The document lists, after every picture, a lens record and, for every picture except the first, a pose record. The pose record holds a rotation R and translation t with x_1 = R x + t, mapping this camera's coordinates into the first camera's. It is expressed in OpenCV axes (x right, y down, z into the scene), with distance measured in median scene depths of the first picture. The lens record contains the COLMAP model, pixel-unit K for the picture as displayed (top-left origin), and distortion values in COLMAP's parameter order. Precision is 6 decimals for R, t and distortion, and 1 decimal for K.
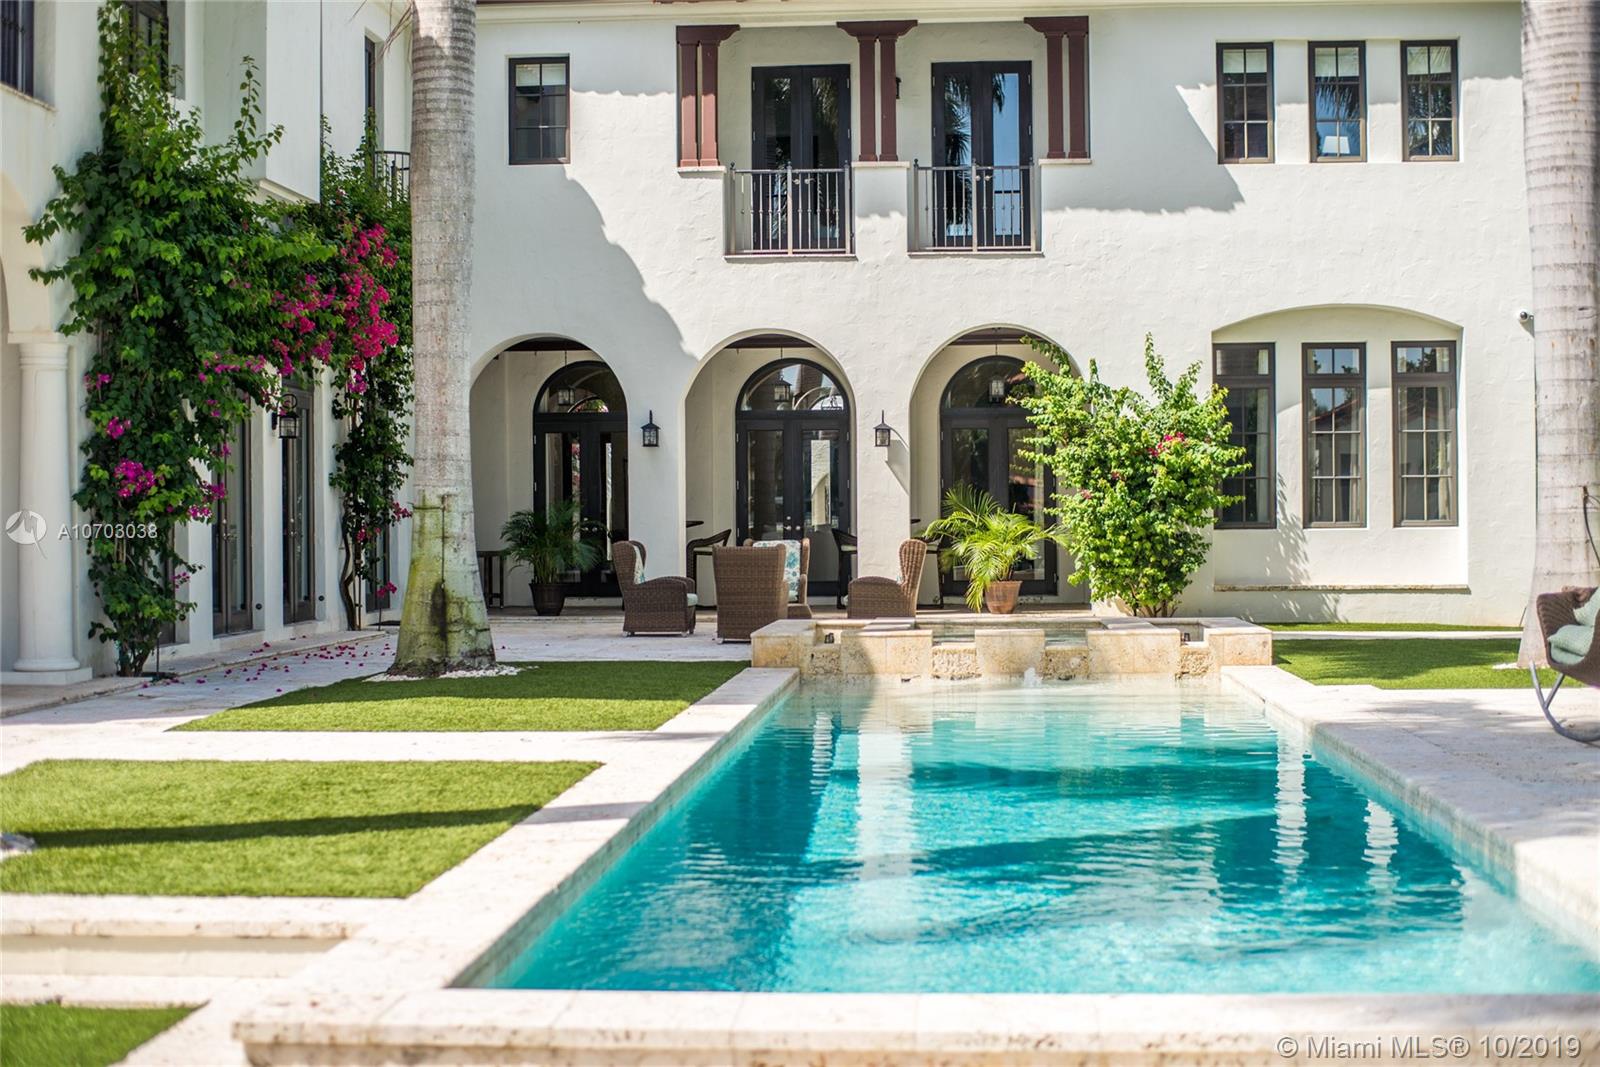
lens RADIAL K [[2371.9, 0, 799.8], [0, 2371.9, 521.2], [0, 0, 1]] dist [-0.083319, 0.000000]
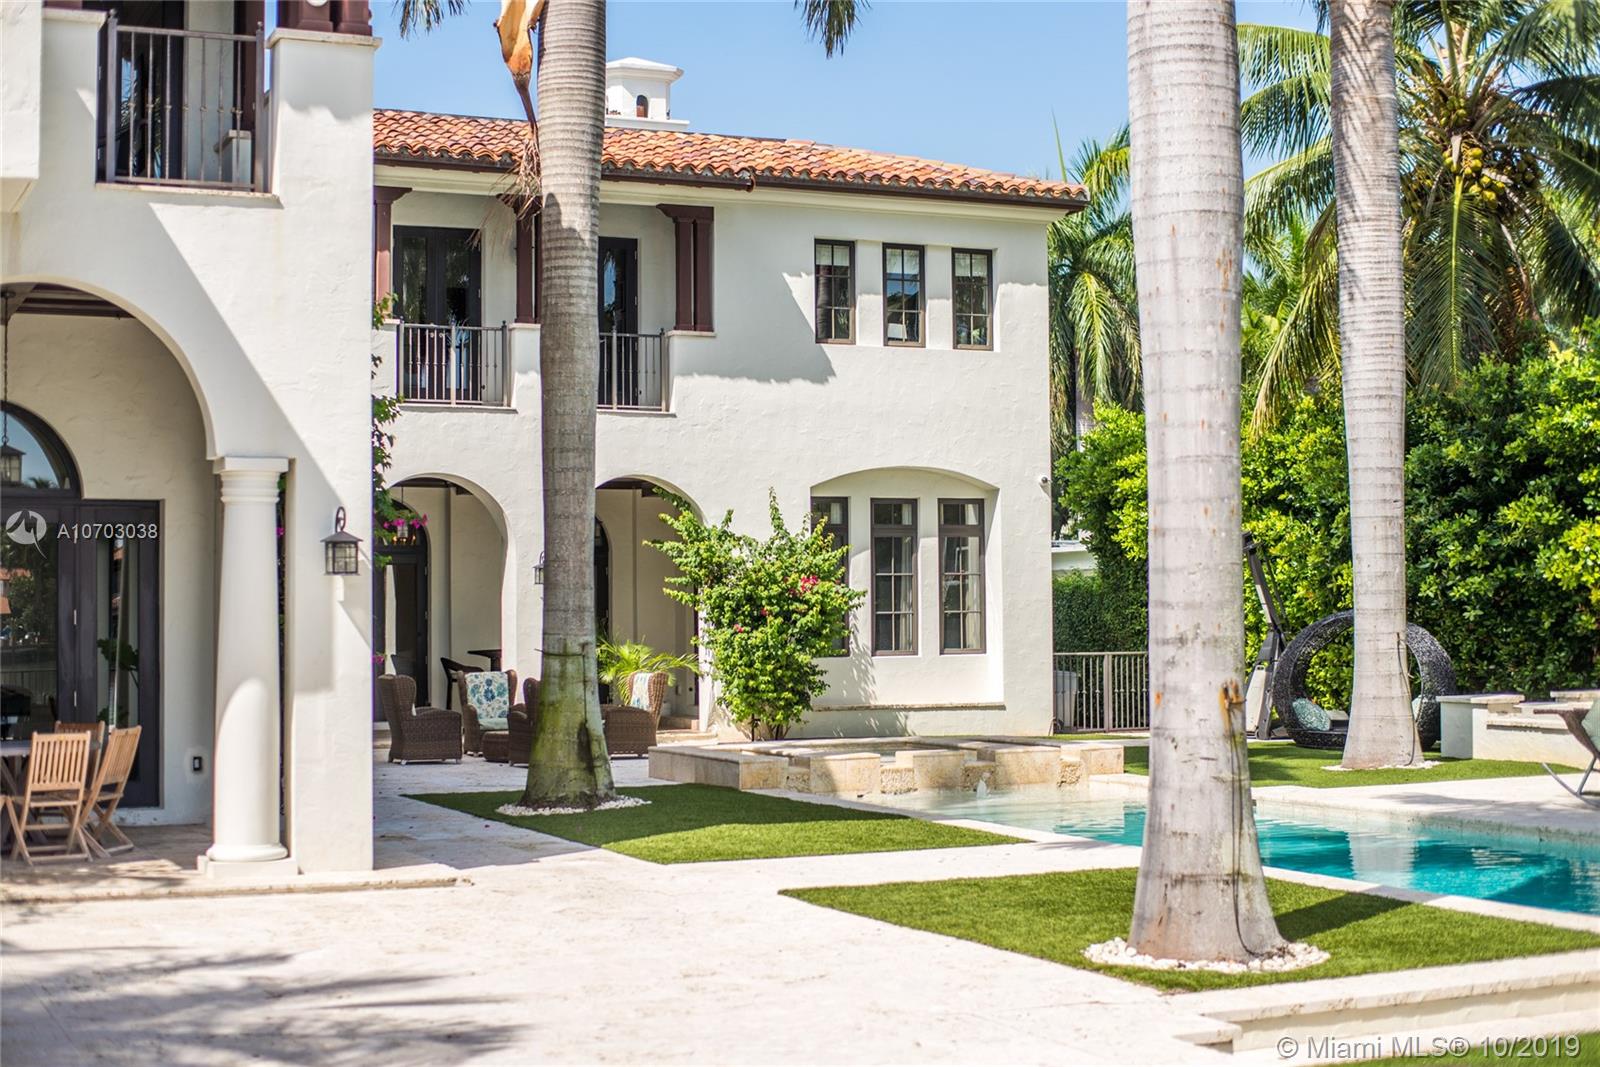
lens RADIAL K [[2371.9, 0, 800.9], [0, 2371.9, 543.3], [0, 0, 1]] dist [-0.083319, 0.000000]
pose [[0.874216, 0.015086, 0.485303, -0.397981], [0.001680, 0.999417, -0.034095, -0.013151], [-0.485535, 0.030622, 0.873681, -0.012179]]
